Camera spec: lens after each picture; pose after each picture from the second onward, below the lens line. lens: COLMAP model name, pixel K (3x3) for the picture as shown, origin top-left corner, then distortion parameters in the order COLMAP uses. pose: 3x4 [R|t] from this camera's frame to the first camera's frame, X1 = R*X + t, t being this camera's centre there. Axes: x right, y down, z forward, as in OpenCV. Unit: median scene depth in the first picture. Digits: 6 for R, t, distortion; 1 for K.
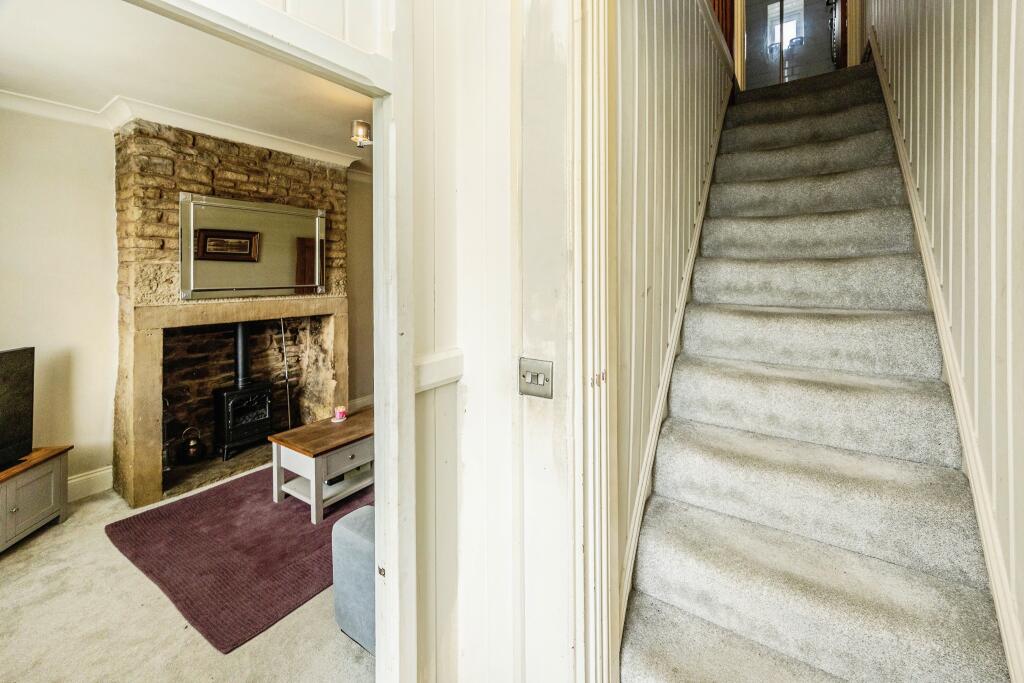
lens RADIAL K [[422.2, 0, 518.2], [0, 422.2, 276.9], [0, 0, 1]] dist [0.001959, 0.000178]
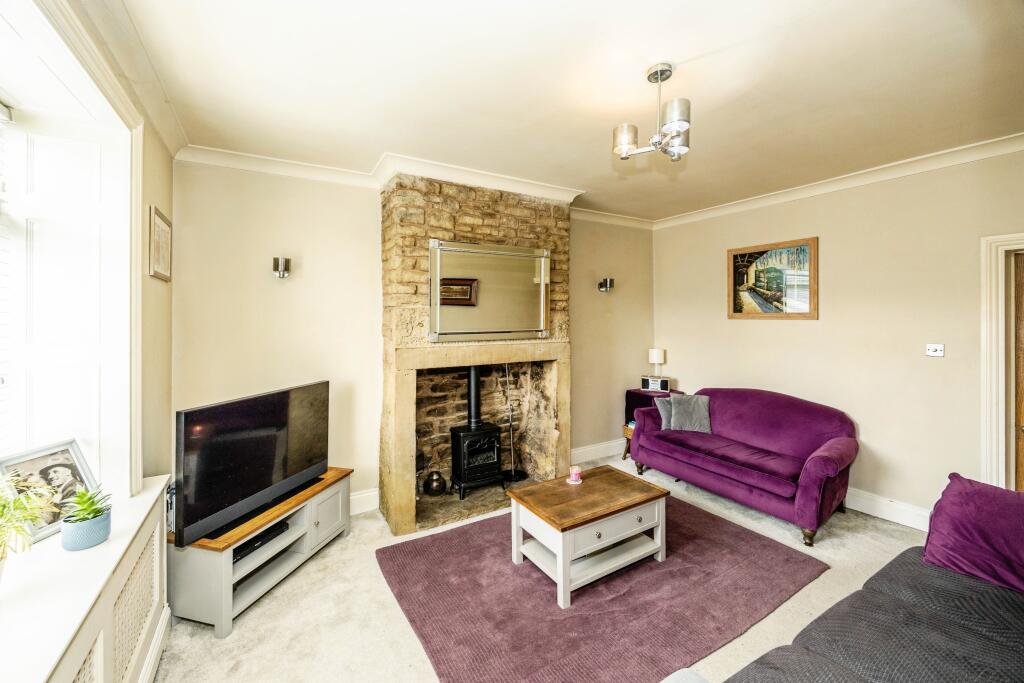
lens RADIAL K [[412.5, 0, 509.3], [0, 412.5, 318.8], [0, 0, 1]] dist [0.000029, 0.000149]
pose [[0.905120, 0.001854, -0.425151, -0.167588], [-0.002310, 0.999997, -0.000556, -0.003628], [0.425149, 0.001485, 0.905122, 0.144597]]
